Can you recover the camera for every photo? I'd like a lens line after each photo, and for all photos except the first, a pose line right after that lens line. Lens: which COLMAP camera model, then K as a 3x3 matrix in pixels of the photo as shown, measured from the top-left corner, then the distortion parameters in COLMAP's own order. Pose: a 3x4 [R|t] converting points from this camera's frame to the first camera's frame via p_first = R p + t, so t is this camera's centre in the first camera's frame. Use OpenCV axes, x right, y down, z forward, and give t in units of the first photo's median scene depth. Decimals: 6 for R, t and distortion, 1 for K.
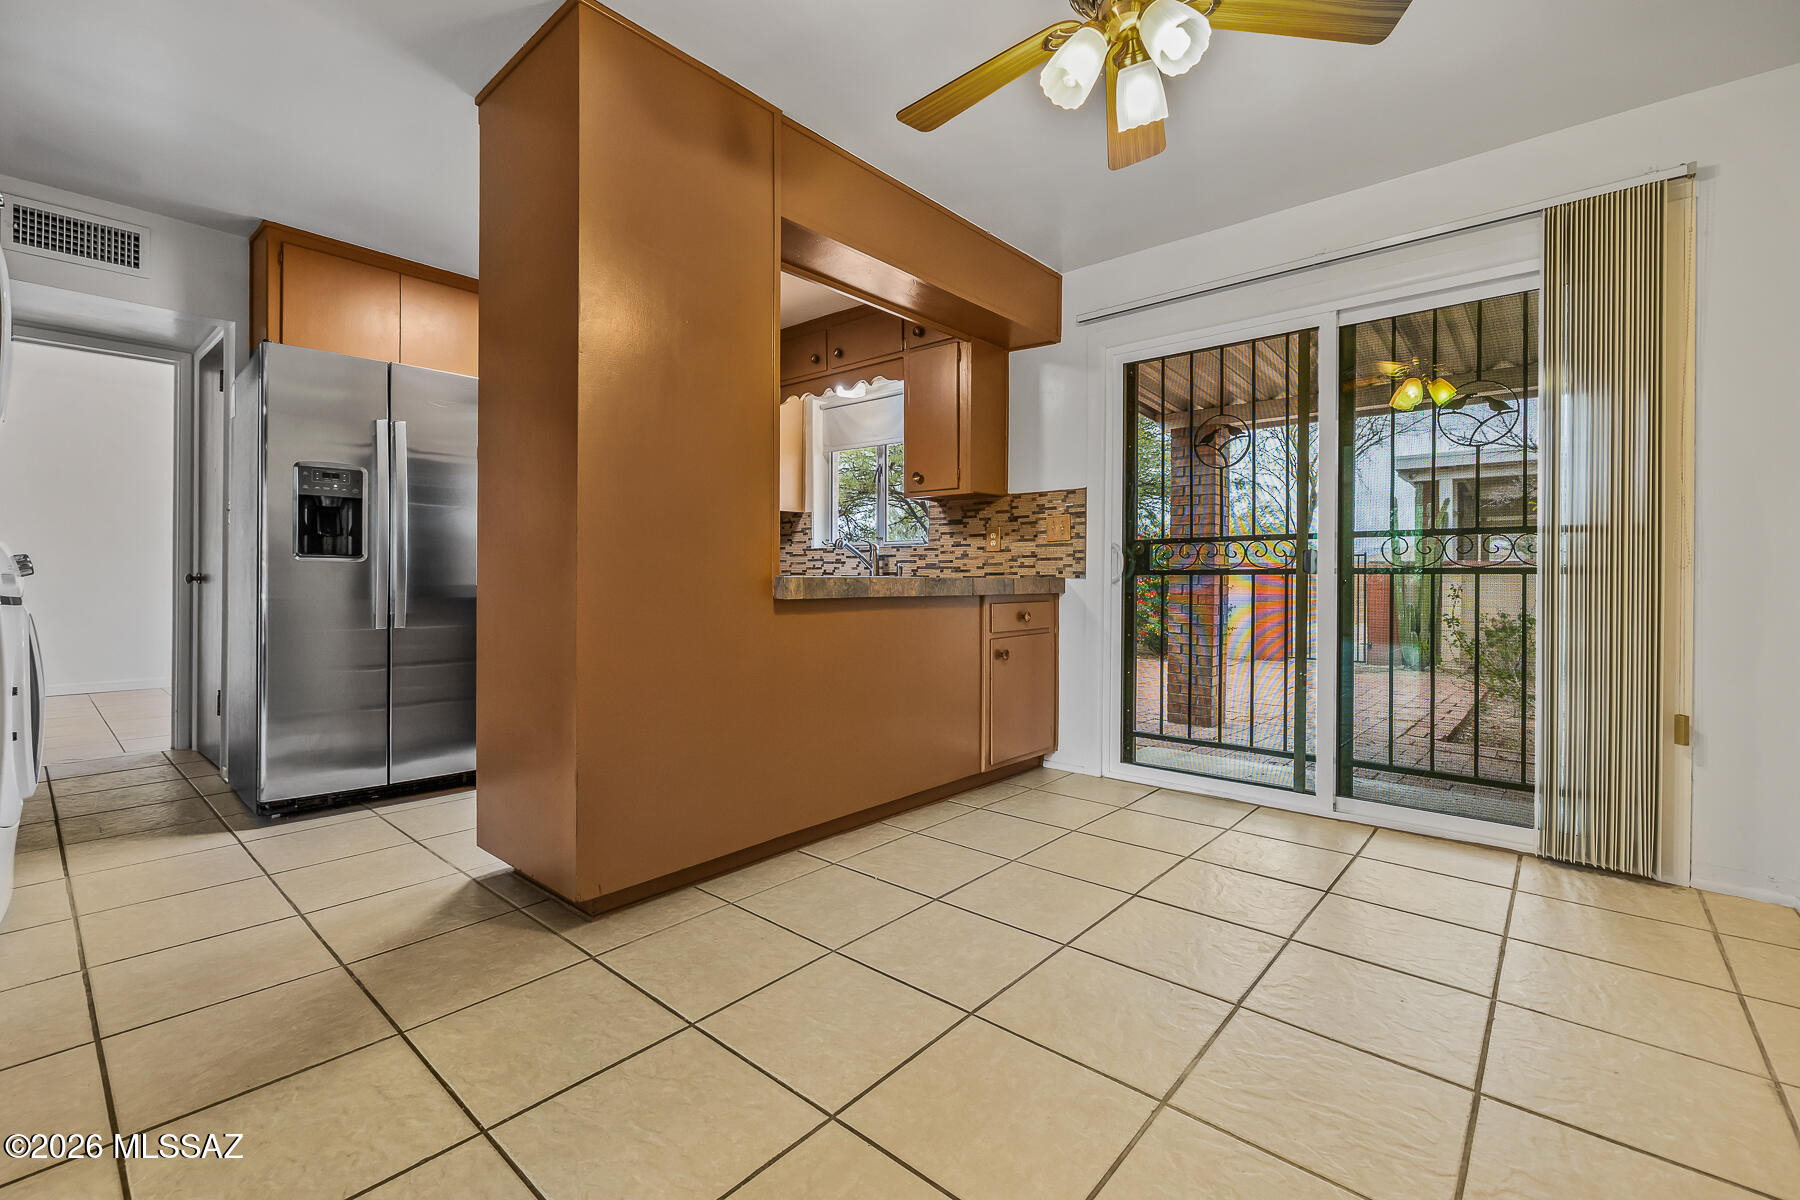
lens RADIAL K [[764.1, 0, 890.4], [0, 764.1, 587.4], [0, 0, 1]] dist [-0.002399, -0.000039]
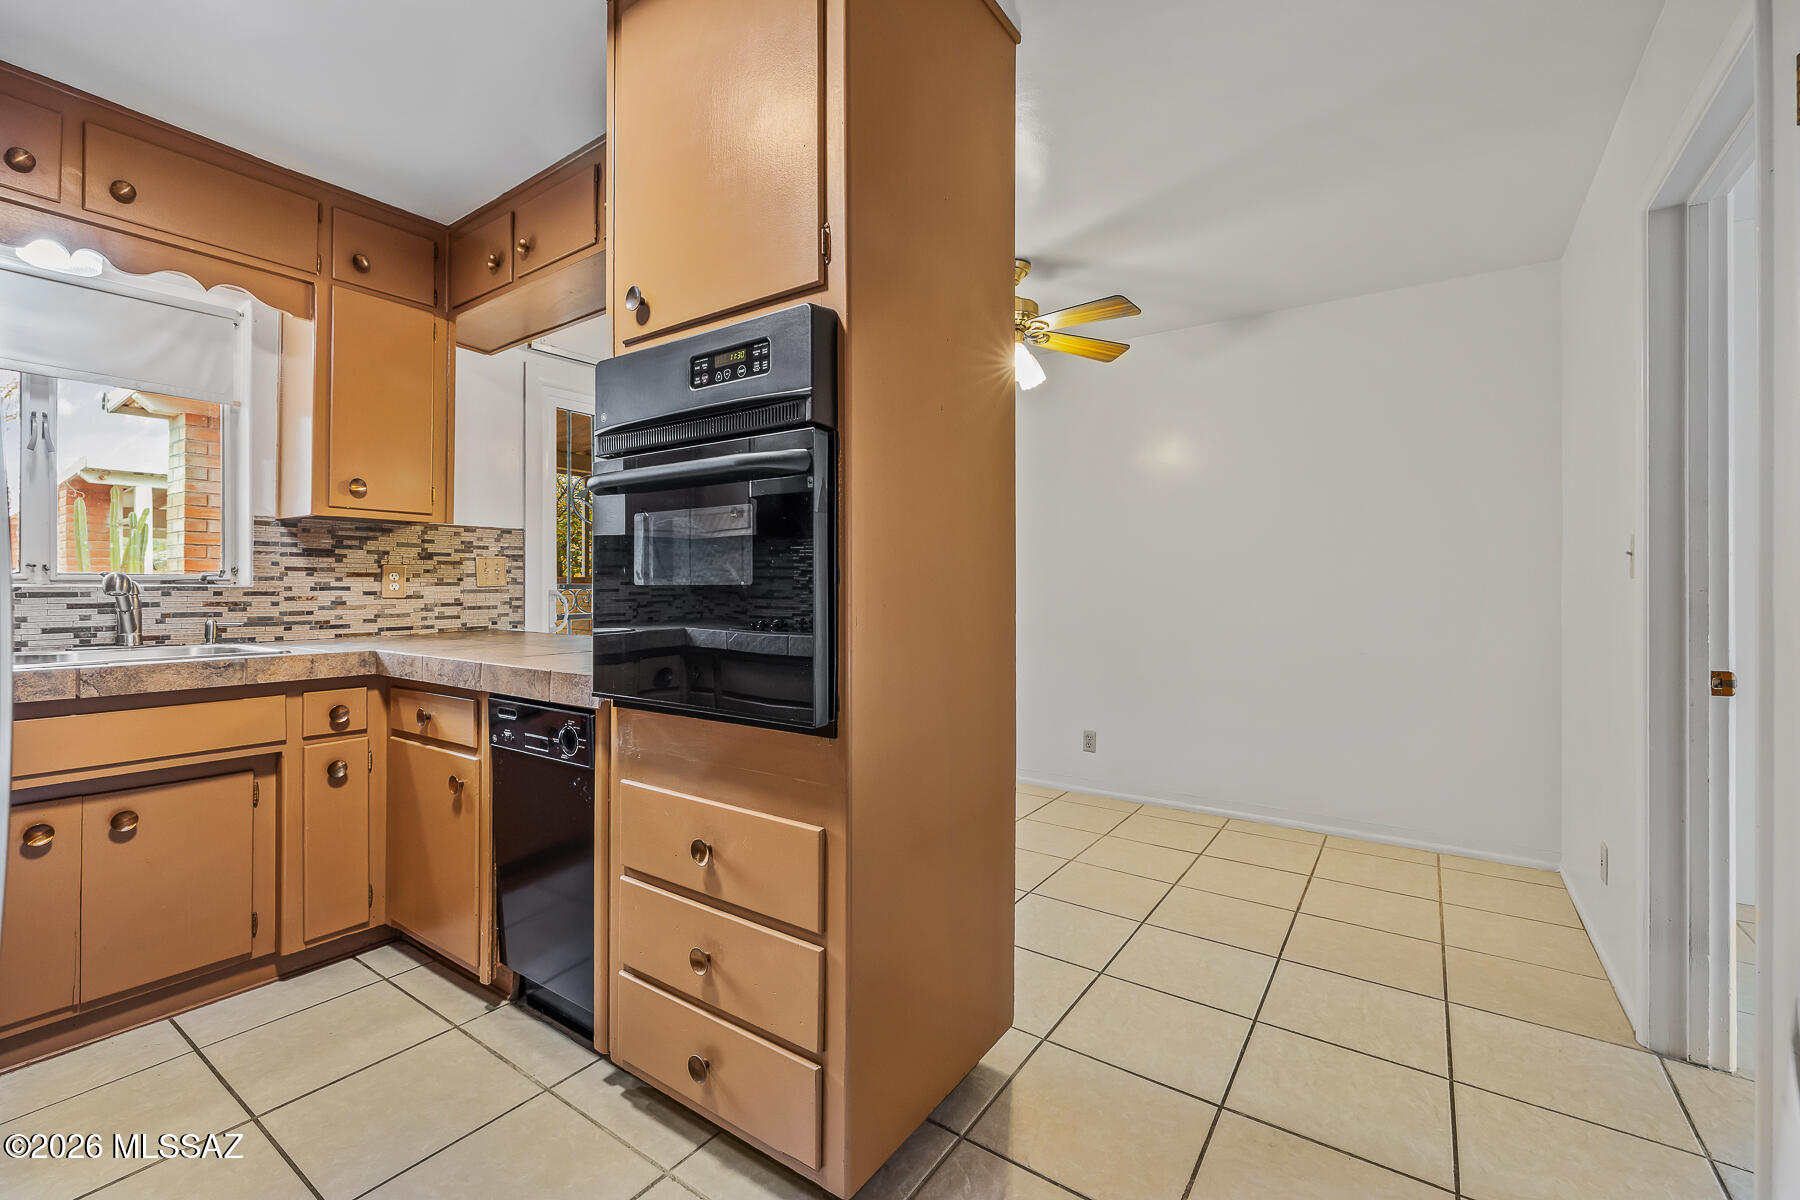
lens RADIAL K [[764.1, 0, 887.9], [0, 764.1, 586.7], [0, 0, 1]] dist [-0.002399, -0.000039]
pose [[-0.103532, -0.004970, 0.994614, -0.653709], [0.010364, 0.999928, 0.006075, -0.058768], [-0.994572, 0.010938, -0.103473, 0.621581]]
